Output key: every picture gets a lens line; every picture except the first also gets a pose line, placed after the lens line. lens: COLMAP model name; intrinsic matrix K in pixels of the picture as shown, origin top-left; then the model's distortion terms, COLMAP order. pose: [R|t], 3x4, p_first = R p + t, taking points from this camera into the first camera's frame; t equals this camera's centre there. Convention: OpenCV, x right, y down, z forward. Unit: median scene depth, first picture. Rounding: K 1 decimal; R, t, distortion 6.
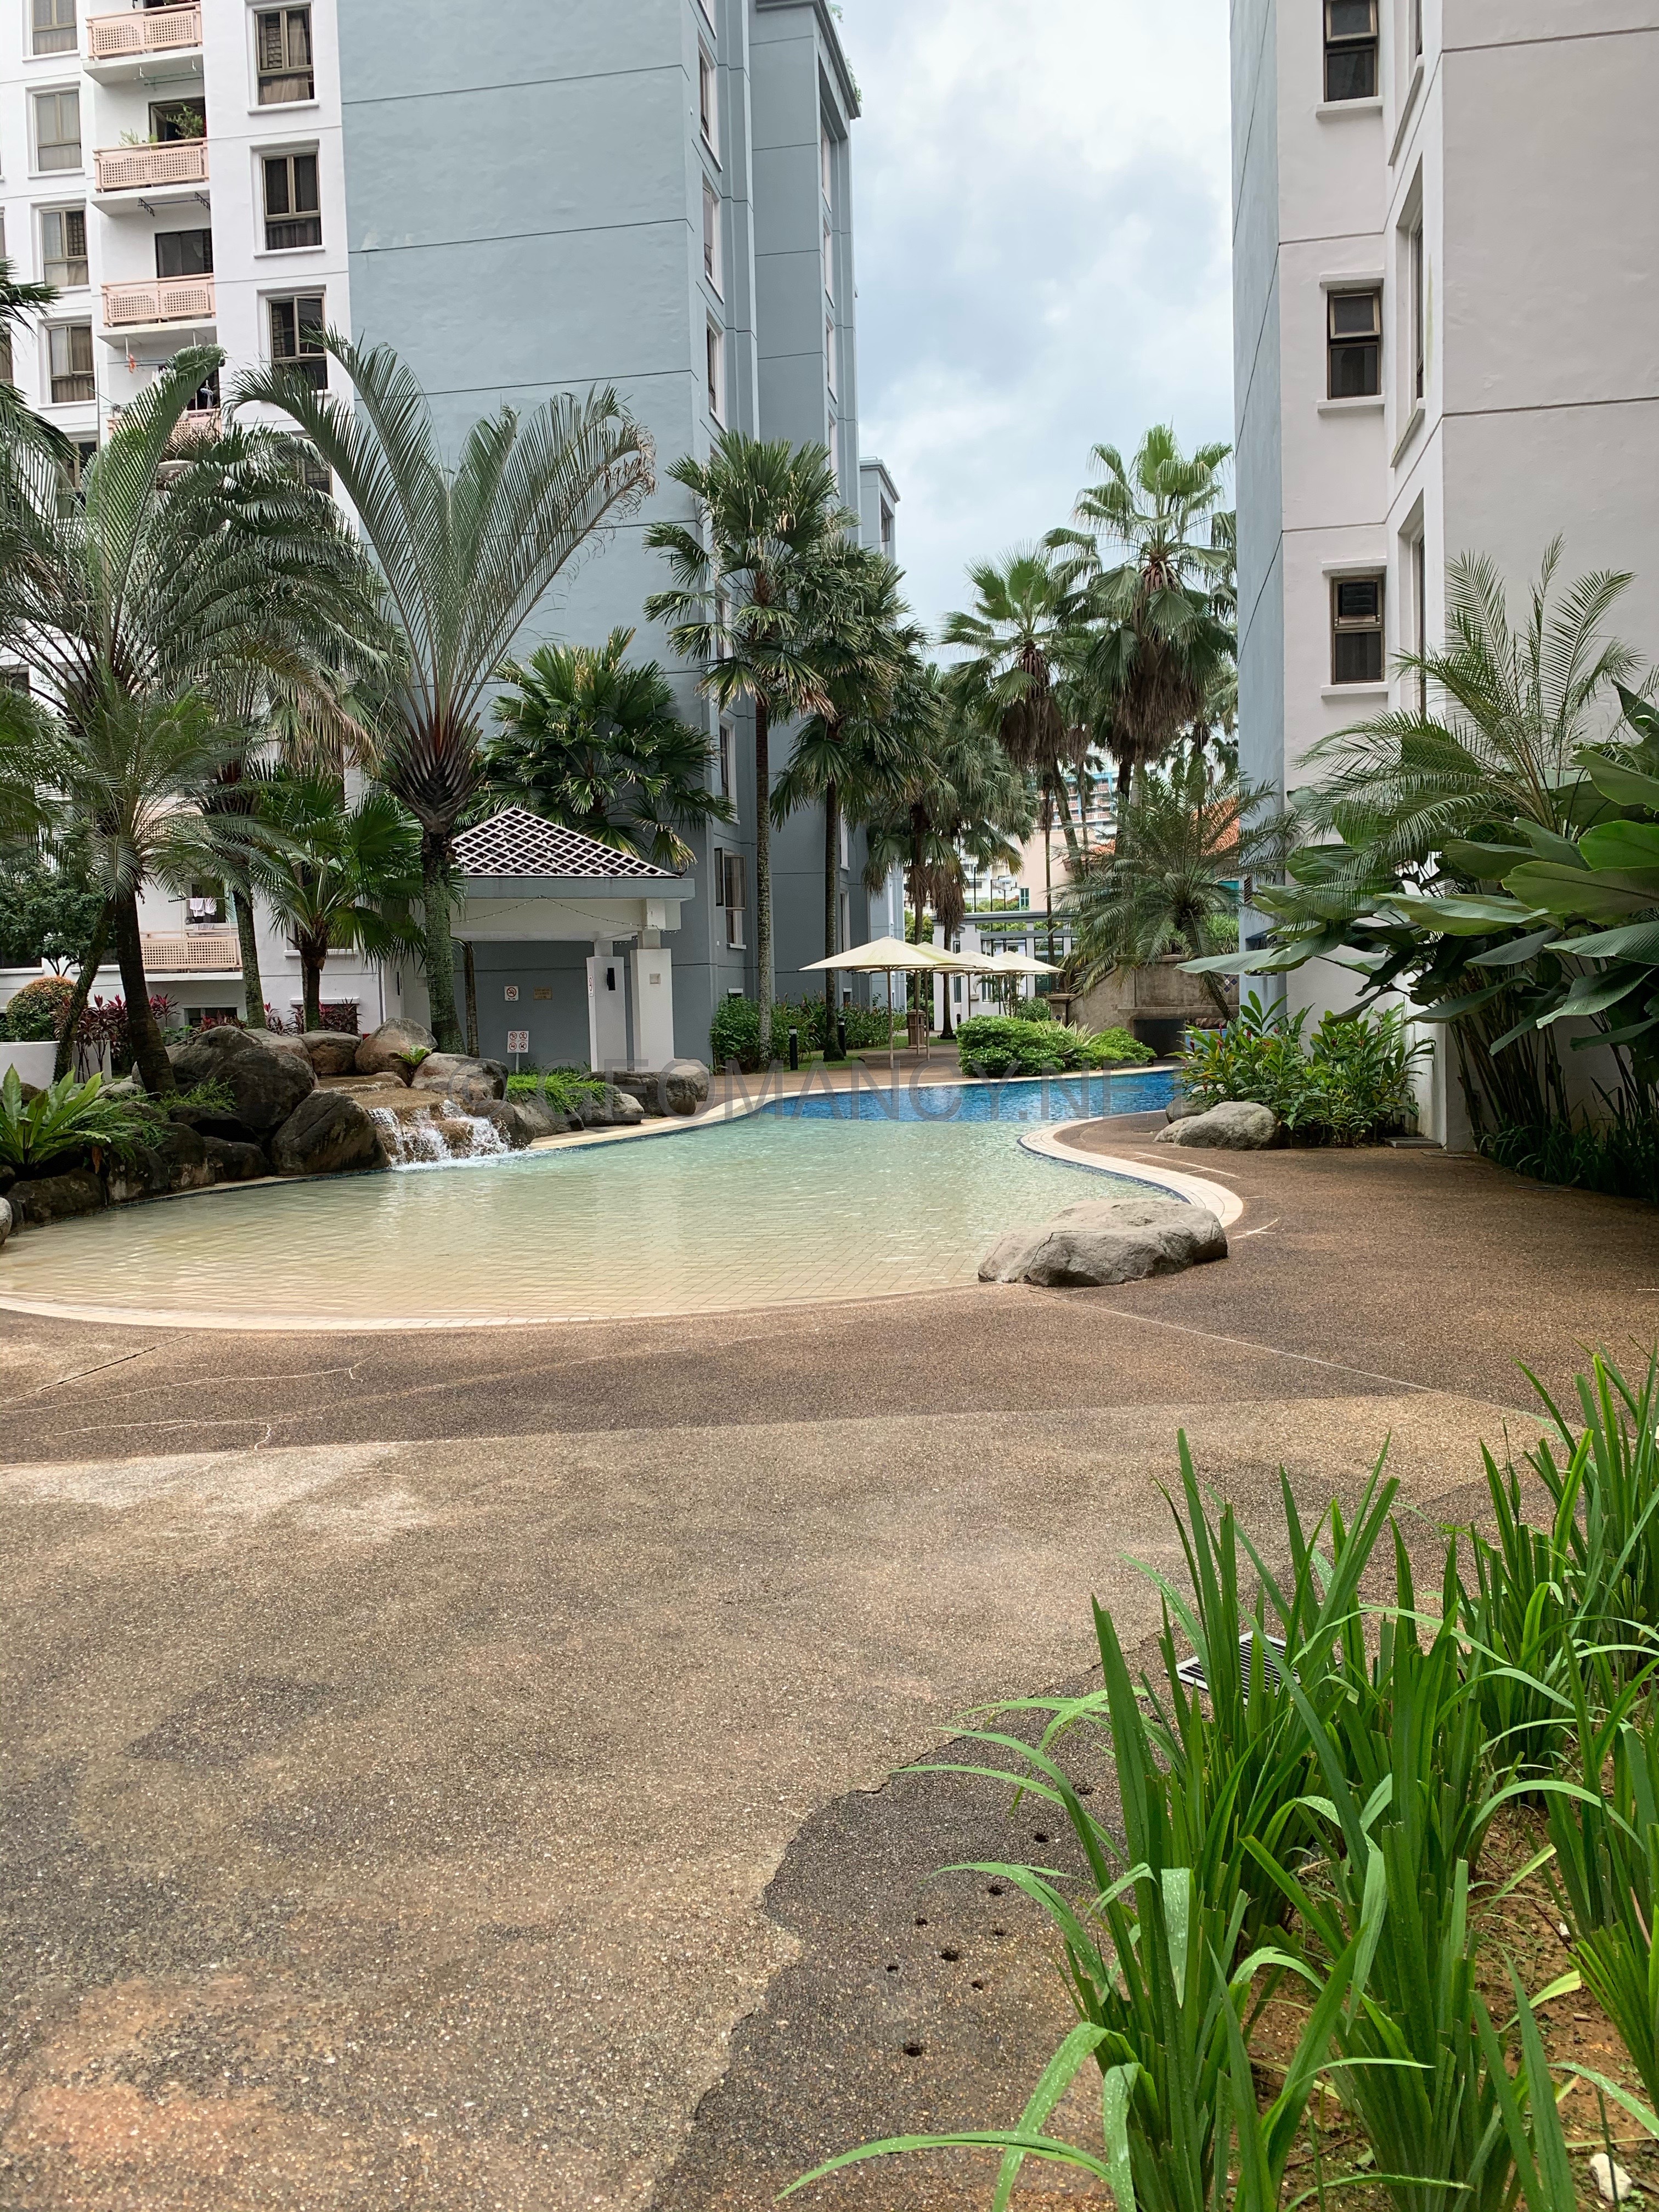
lens RADIAL K [[1684.2, 0, 833.6], [0, 1684.2, 1097.3], [0, 0, 1]] dist [-0.002943, 0.005532]
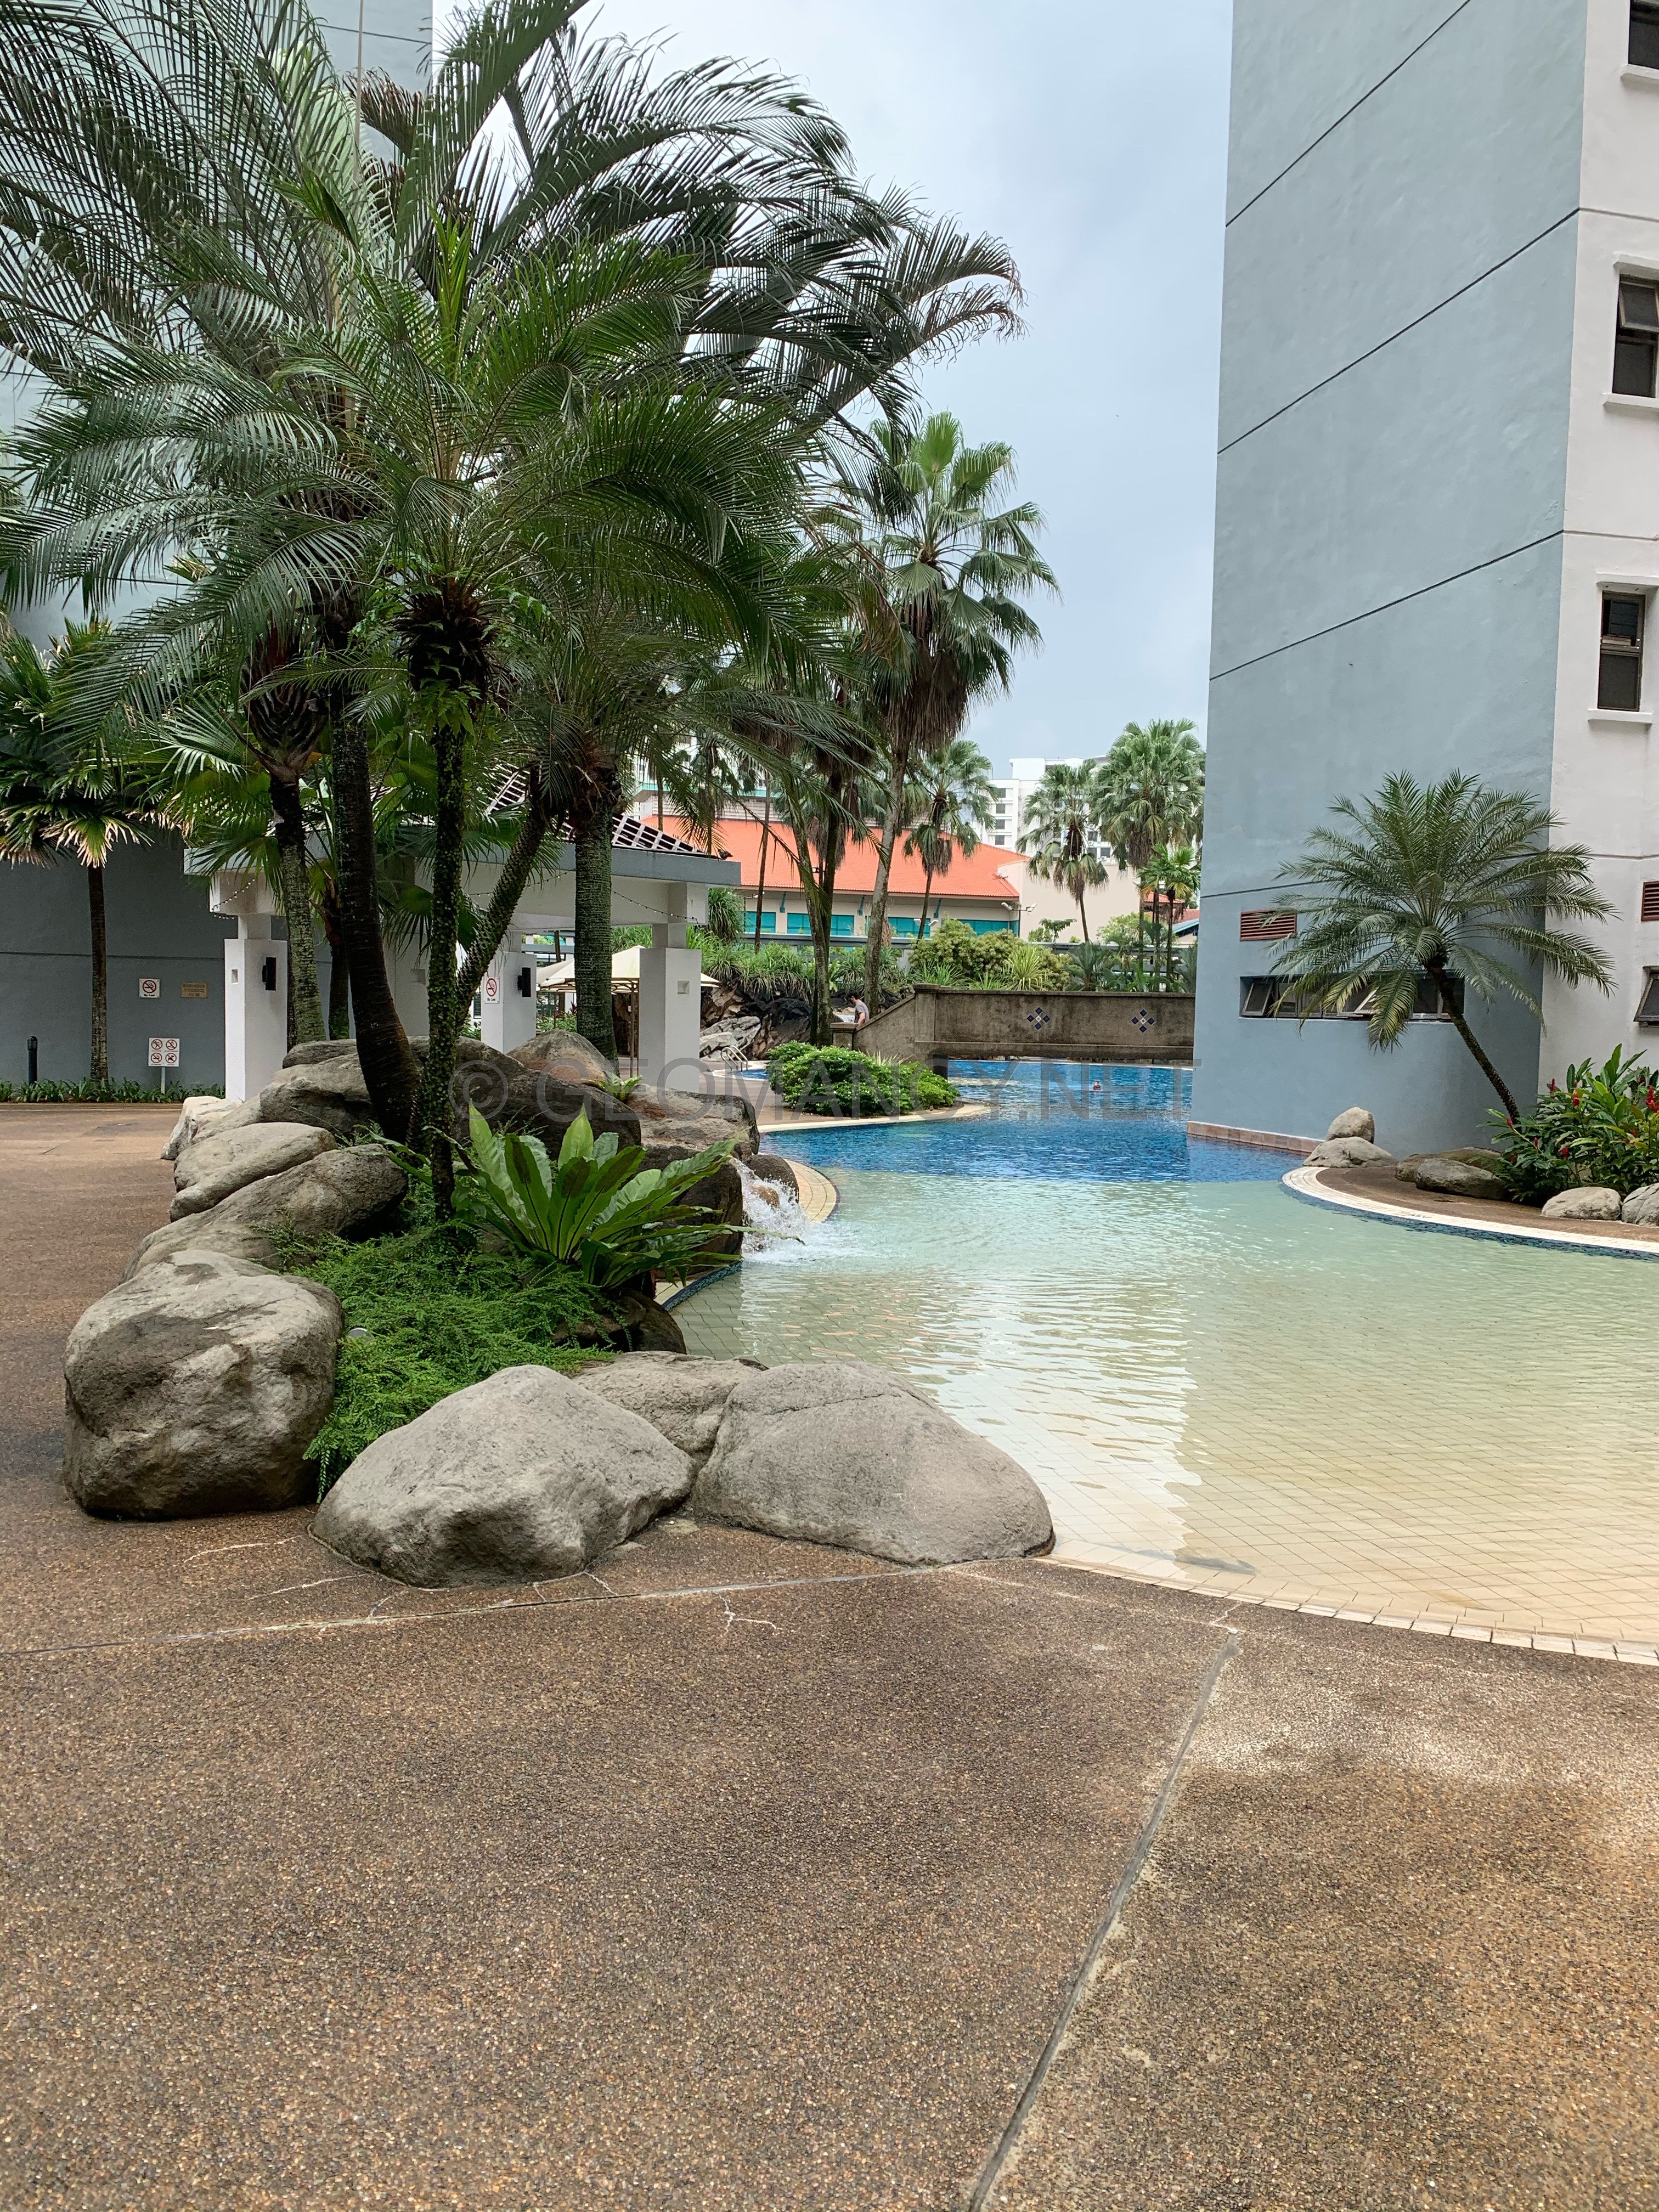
lens RADIAL K [[1684.2, 0, 833.6], [0, 1684.2, 1097.3], [0, 0, 1]] dist [-0.002943, 0.005532]
pose [[0.906223, 0.024713, 0.422076, -0.455953], [-0.020061, 0.999679, -0.015460, -0.014333], [-0.422323, 0.005543, 0.906428, 0.357269]]
